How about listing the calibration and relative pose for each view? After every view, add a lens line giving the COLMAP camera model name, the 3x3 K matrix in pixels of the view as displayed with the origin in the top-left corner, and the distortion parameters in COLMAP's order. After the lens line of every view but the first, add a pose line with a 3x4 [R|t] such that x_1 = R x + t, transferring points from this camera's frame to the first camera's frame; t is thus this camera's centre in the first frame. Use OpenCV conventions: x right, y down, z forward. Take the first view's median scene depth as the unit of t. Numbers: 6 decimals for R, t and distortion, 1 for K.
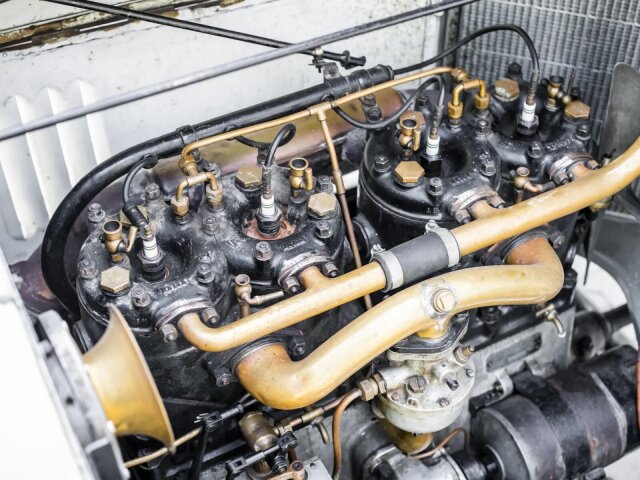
lens RADIAL K [[1017.5, 0, 320.6], [0, 1017.5, 316.3], [0, 0, 1]] dist [-0.140775, 0.040270]
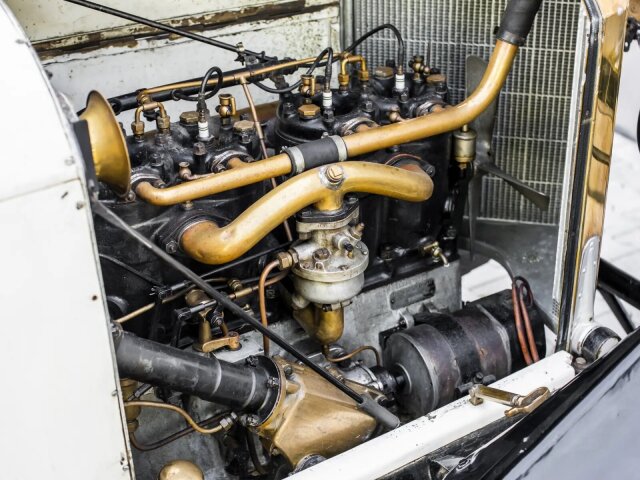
lens RADIAL K [[1017.5, 0, 320.6], [0, 1017.5, 316.3], [0, 0, 1]] dist [-0.140775, 0.040270]
pose [[0.998360, -0.043951, 0.036691, 0.037928], [0.052188, 0.962146, -0.267492, 0.438969], [-0.023545, 0.268968, 0.962861, -0.200161]]
